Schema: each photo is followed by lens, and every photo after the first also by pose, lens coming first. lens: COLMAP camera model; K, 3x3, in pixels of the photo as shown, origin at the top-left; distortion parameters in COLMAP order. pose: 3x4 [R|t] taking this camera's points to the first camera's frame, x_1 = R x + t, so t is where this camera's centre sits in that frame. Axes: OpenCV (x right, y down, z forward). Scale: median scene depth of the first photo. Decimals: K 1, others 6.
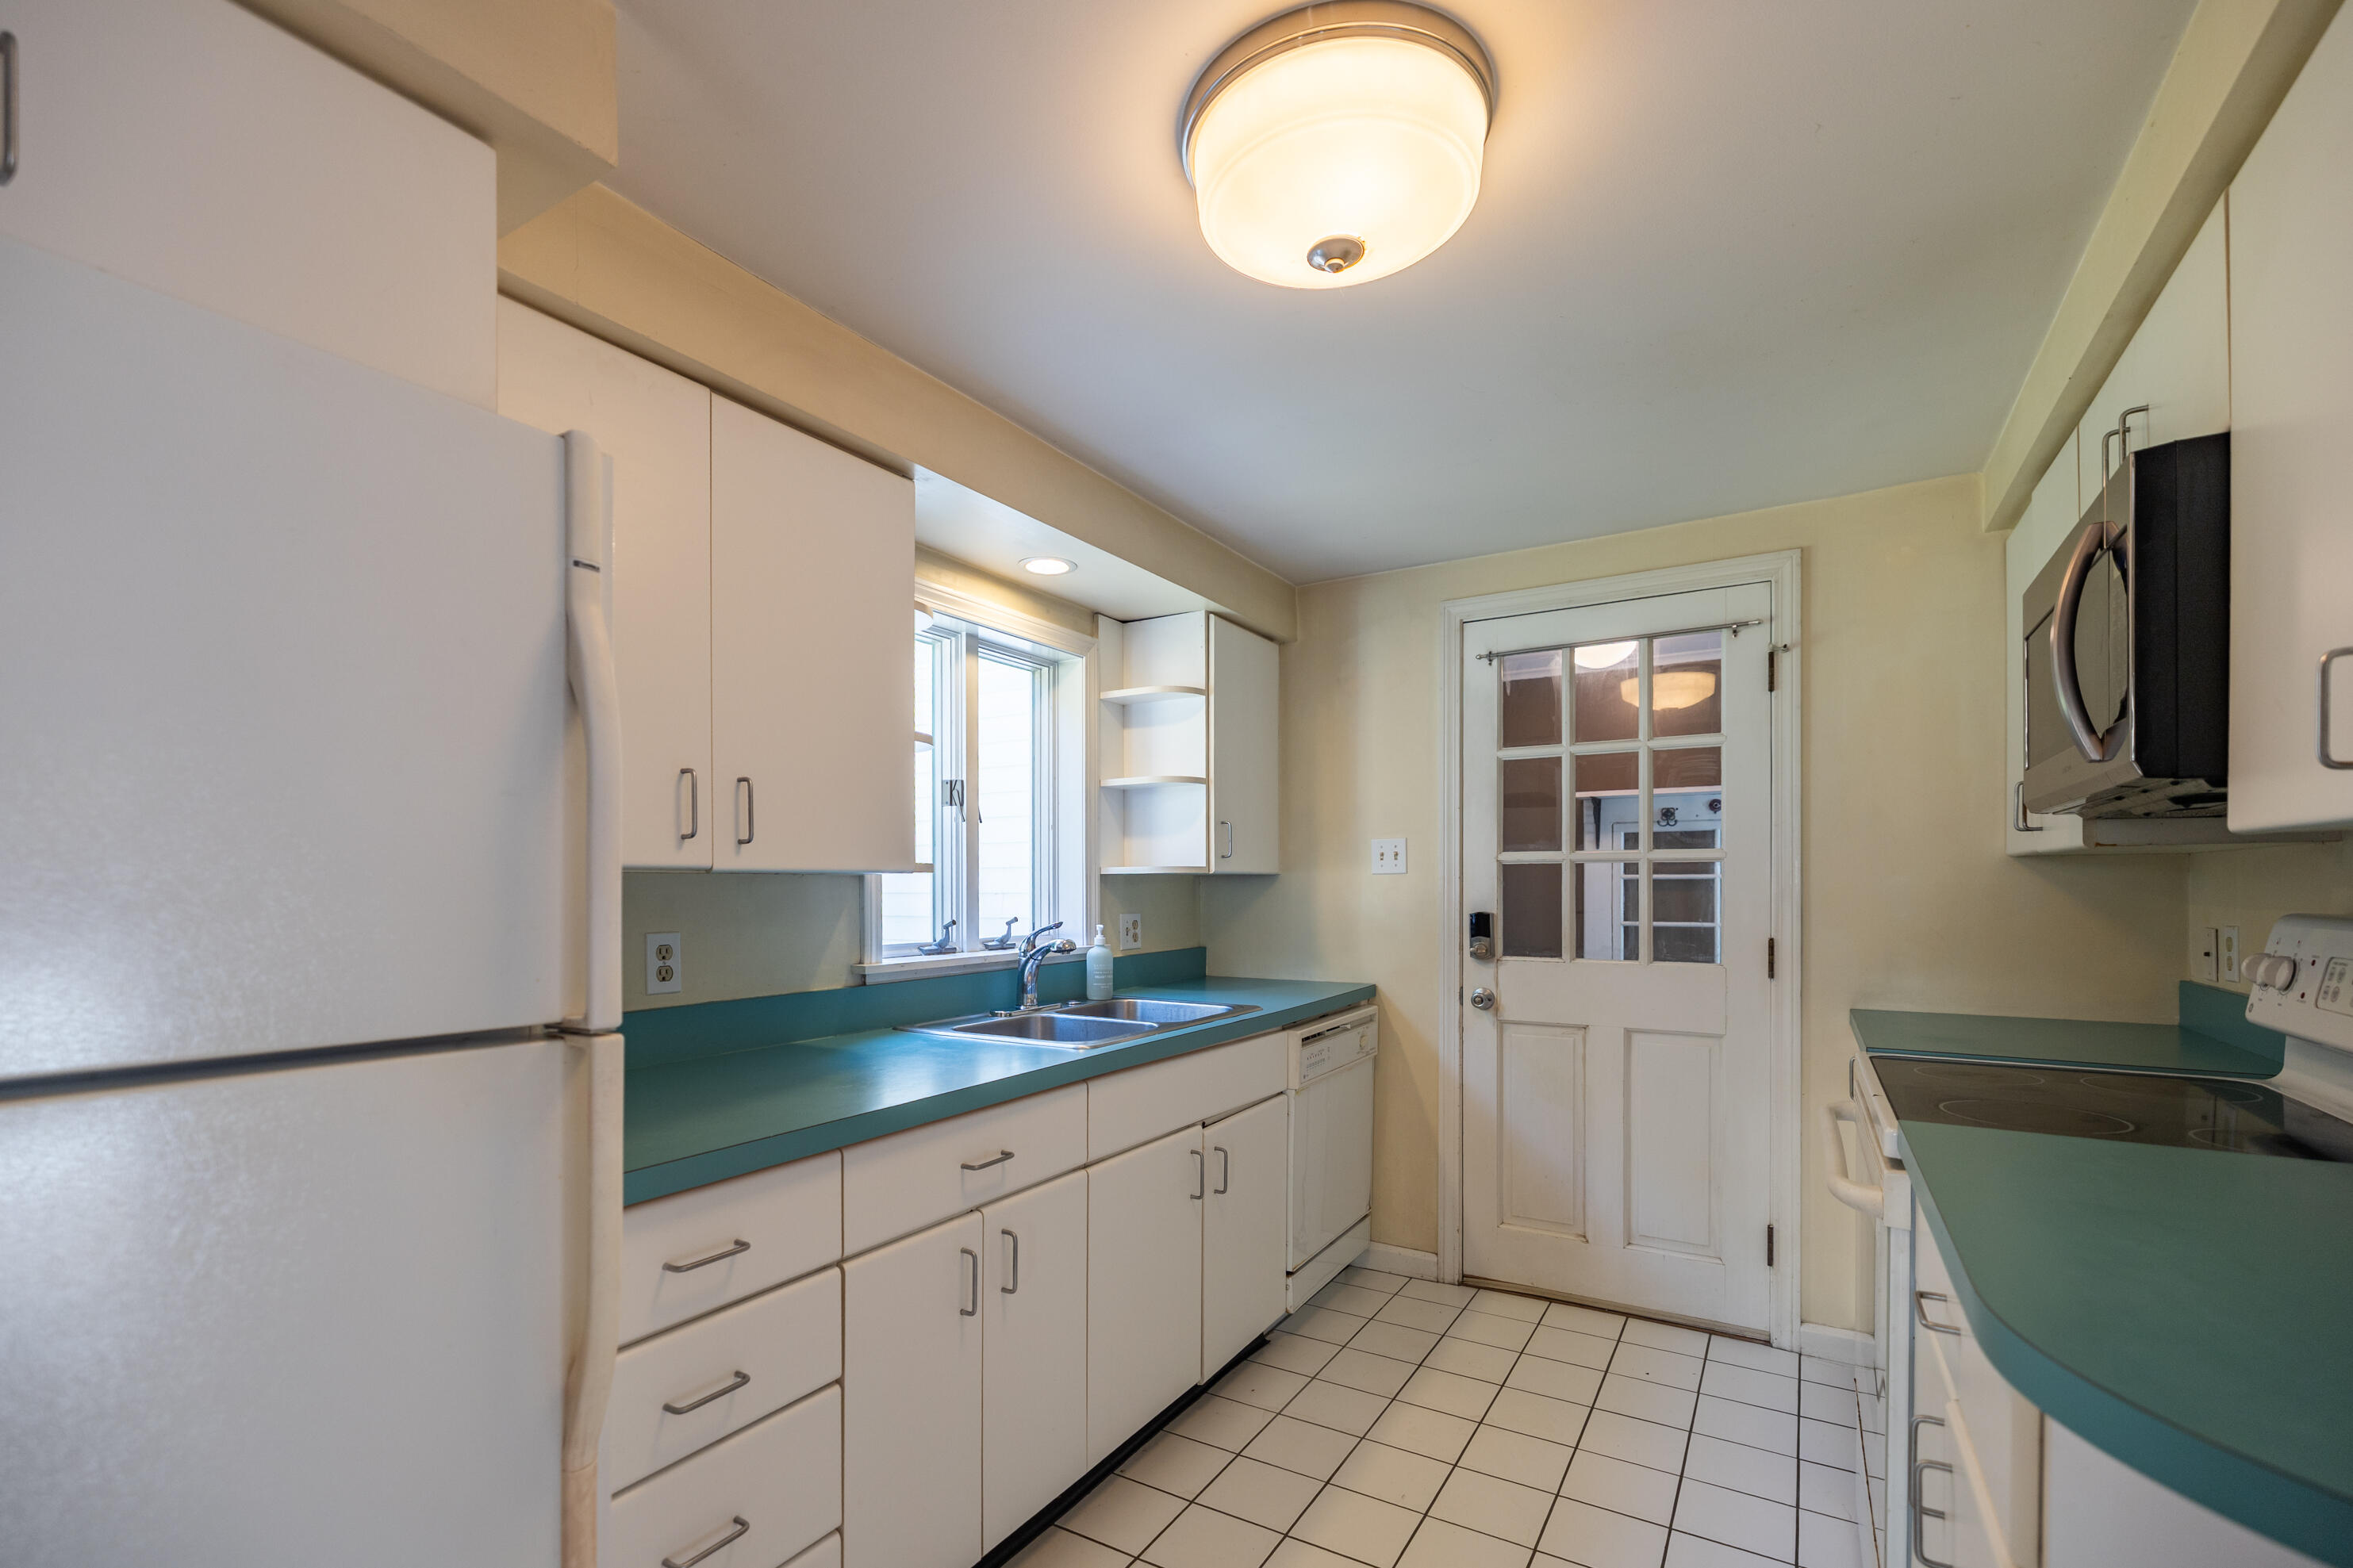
lens RADIAL K [[1046.7, 0, 1173.7], [0, 1046.7, 879.1], [0, 0, 1]] dist [-0.000134, -0.000115]
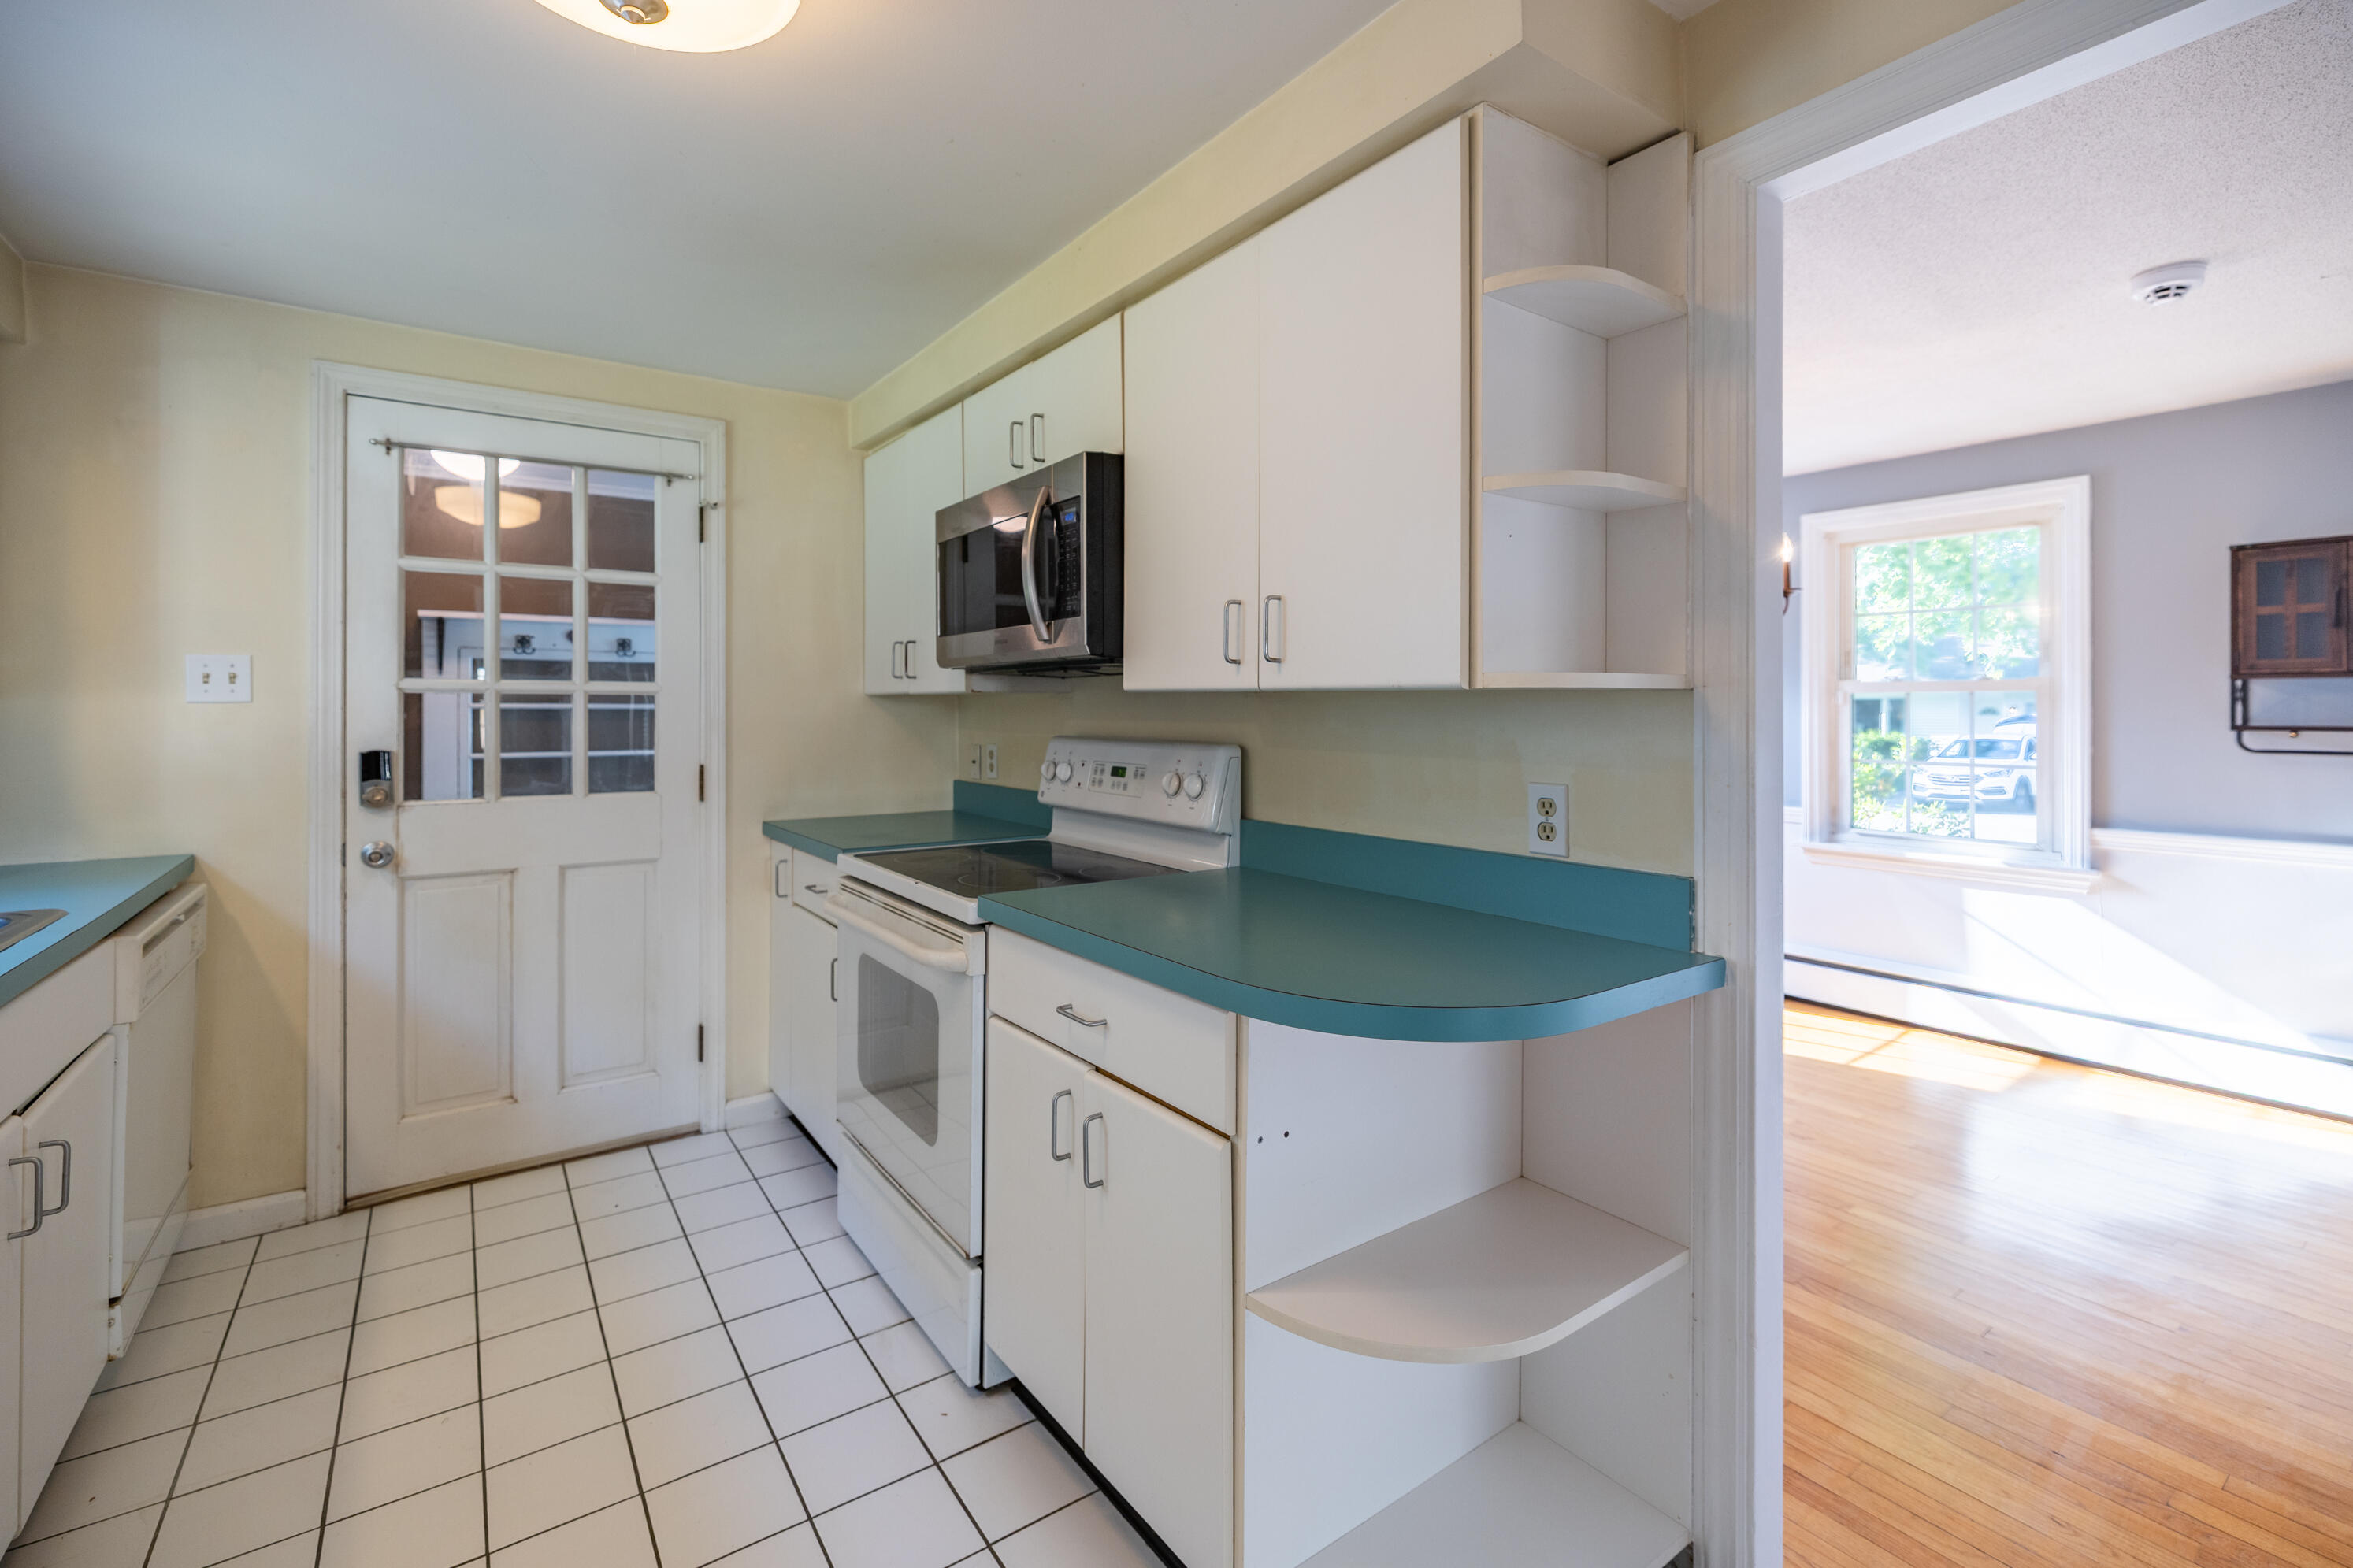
lens RADIAL K [[1004.8, 0, 1148.7], [0, 1004.8, 701.1], [0, 0, 1]] dist [0.000736, 0.000355]
pose [[0.413441, 0.009261, 0.910484, -0.182969], [-0.007175, 0.999950, -0.006913, -0.006488], [-0.910503, -0.003675, 0.413487, 0.117648]]
